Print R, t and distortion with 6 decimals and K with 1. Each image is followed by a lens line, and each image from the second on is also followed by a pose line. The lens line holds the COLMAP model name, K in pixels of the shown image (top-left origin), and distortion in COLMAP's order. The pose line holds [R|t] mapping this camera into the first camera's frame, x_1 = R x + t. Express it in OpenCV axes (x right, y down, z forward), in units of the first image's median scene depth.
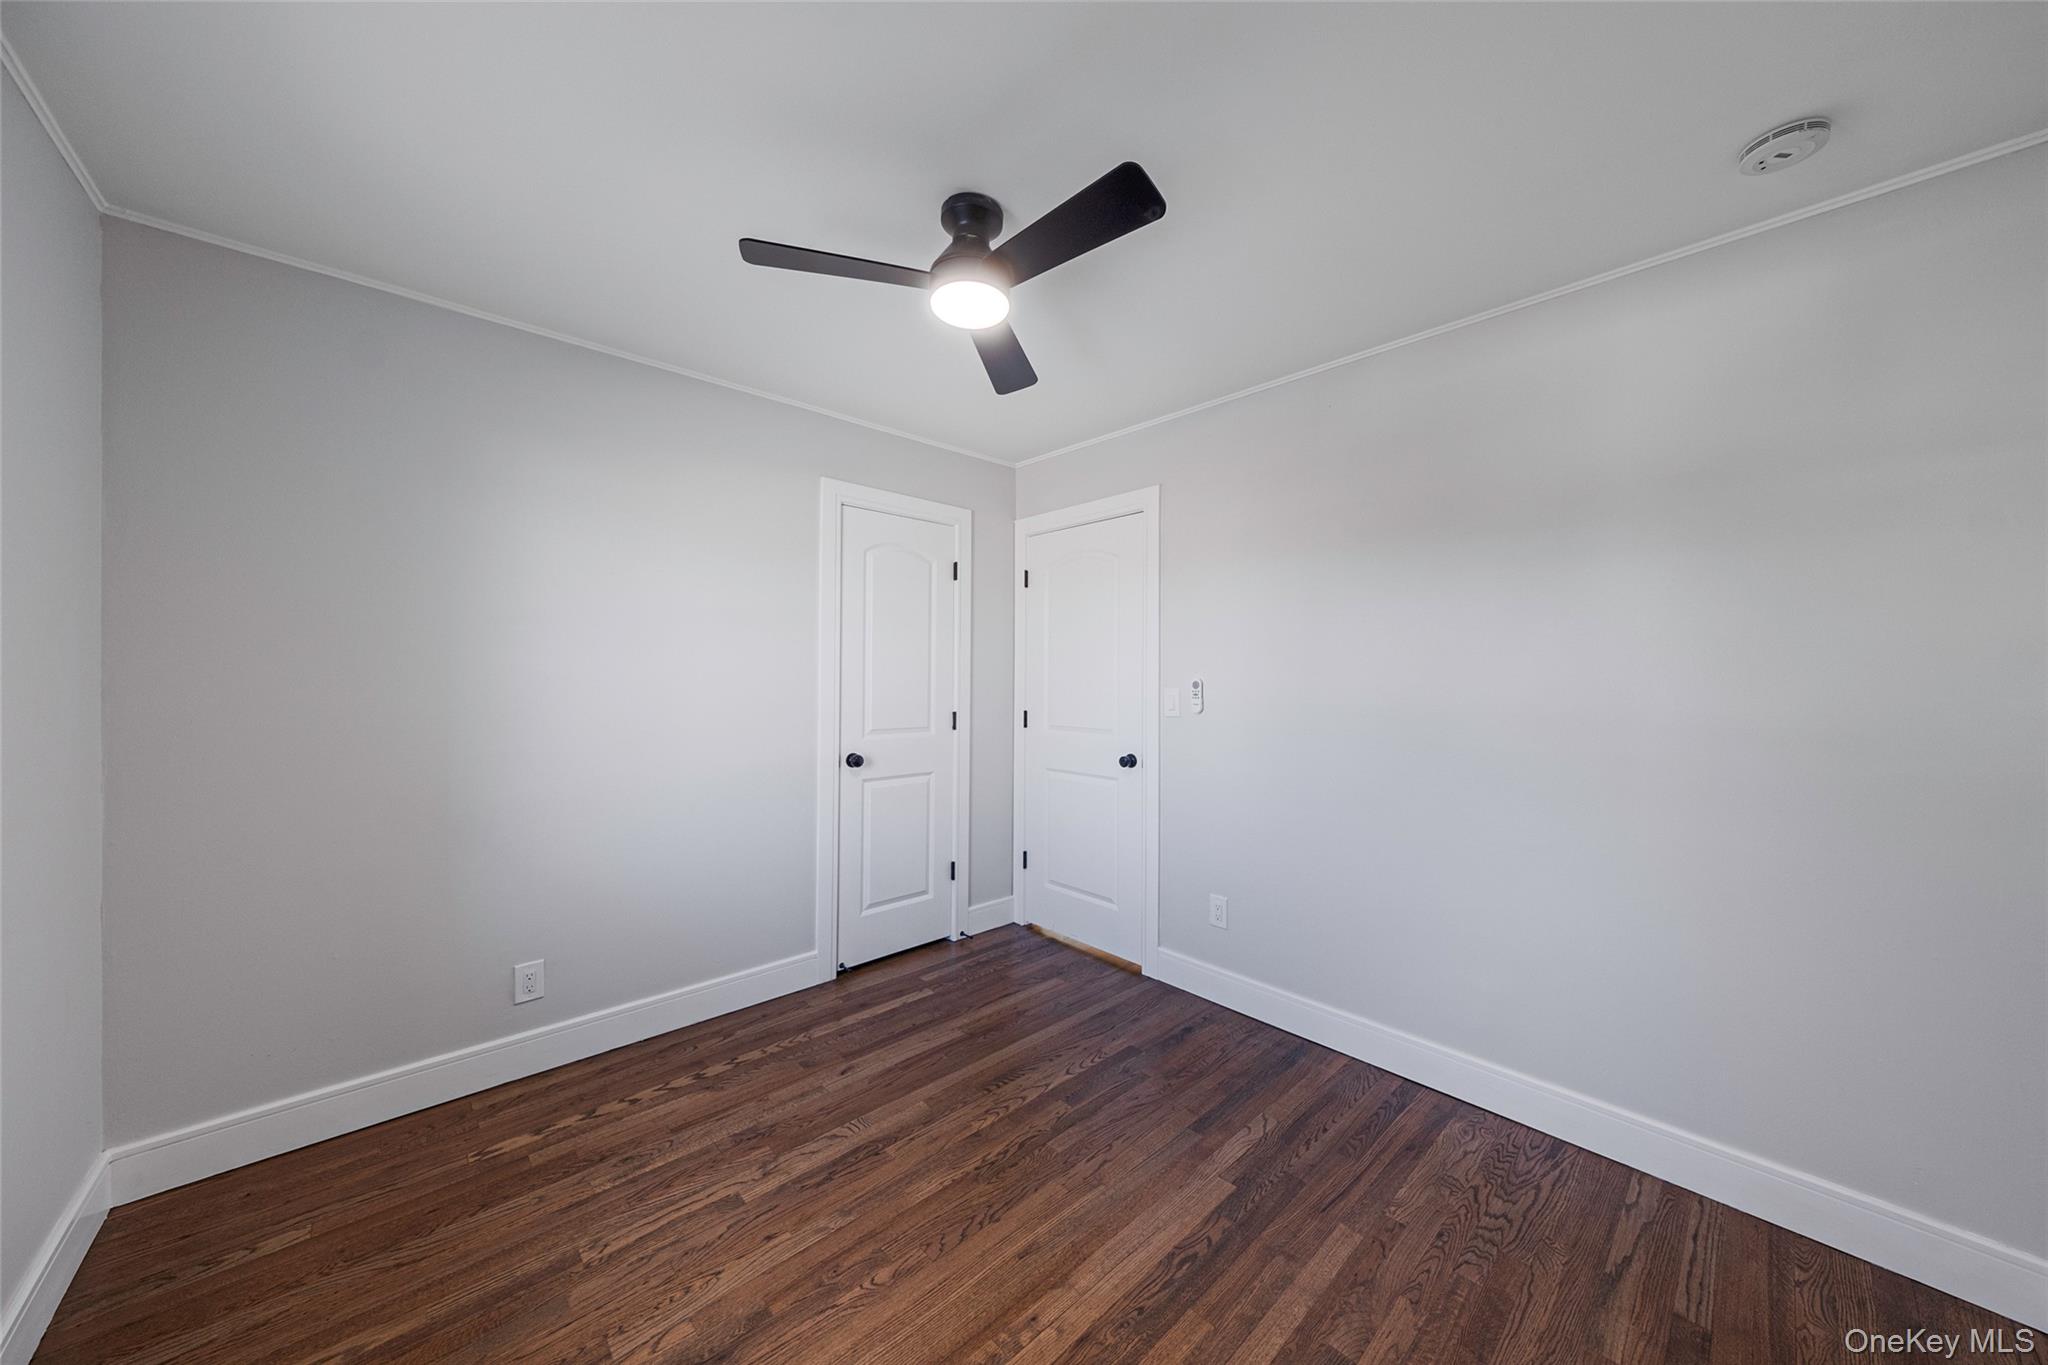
lens RADIAL K [[697.0, 0, 1024.0], [0, 697.0, 677.4], [0, 0, 1]] dist [0.000865, 0.000023]
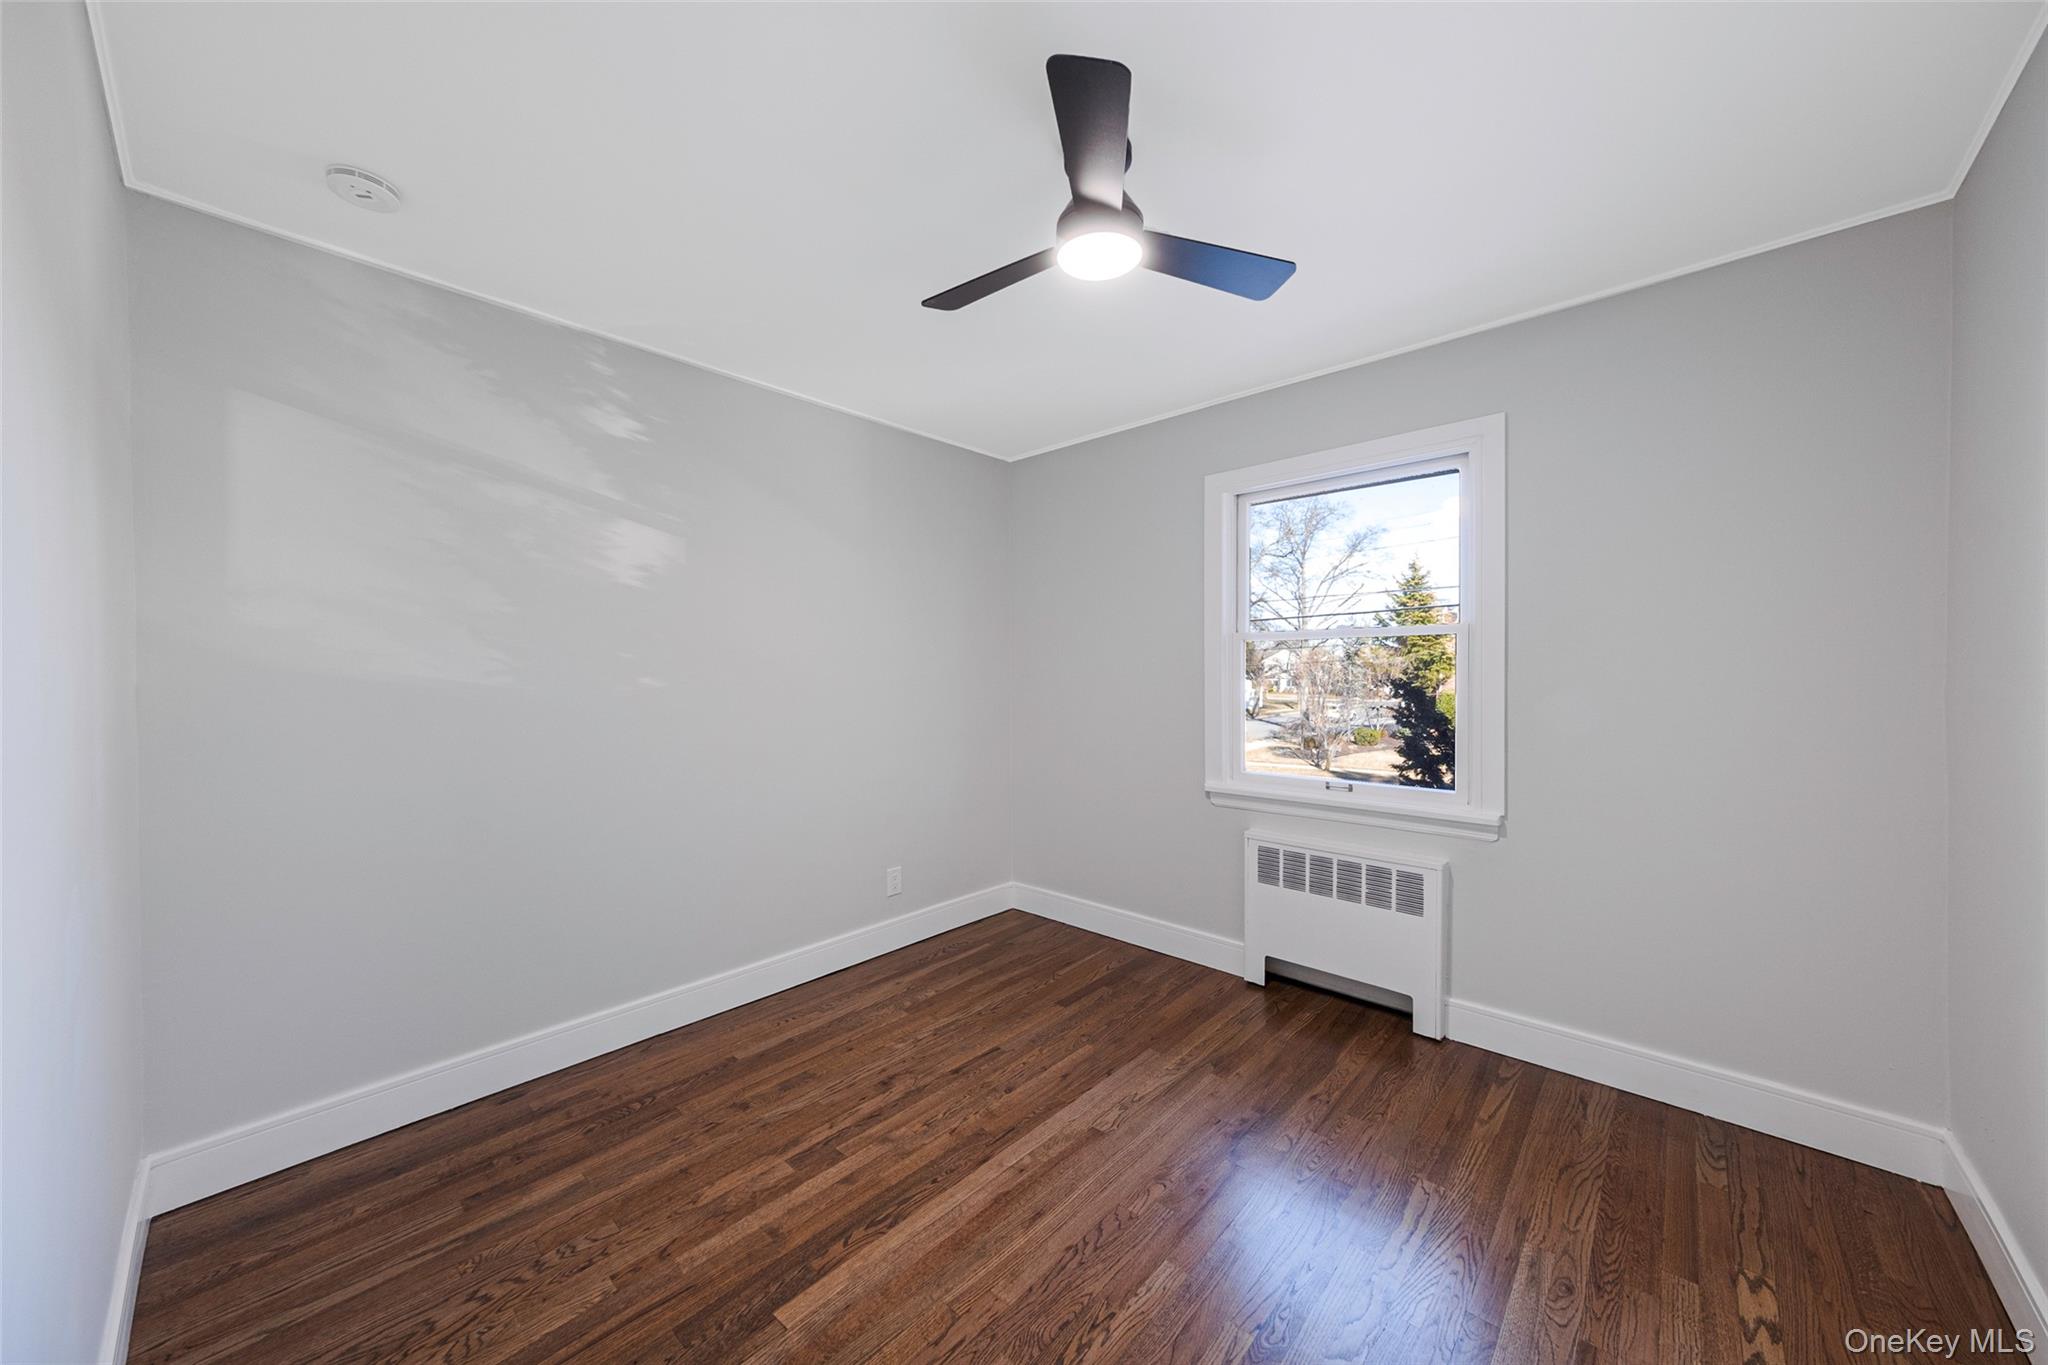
lens RADIAL K [[697.0, 0, 1025.6], [0, 697.0, 678.5], [0, 0, 1]] dist [0.000865, 0.000023]
pose [[-0.996207, -0.002304, -0.086984, 0.103916], [-0.003000, 0.999965, 0.007866, 0.021345], [0.086963, 0.008097, -0.996179, 1.969423]]
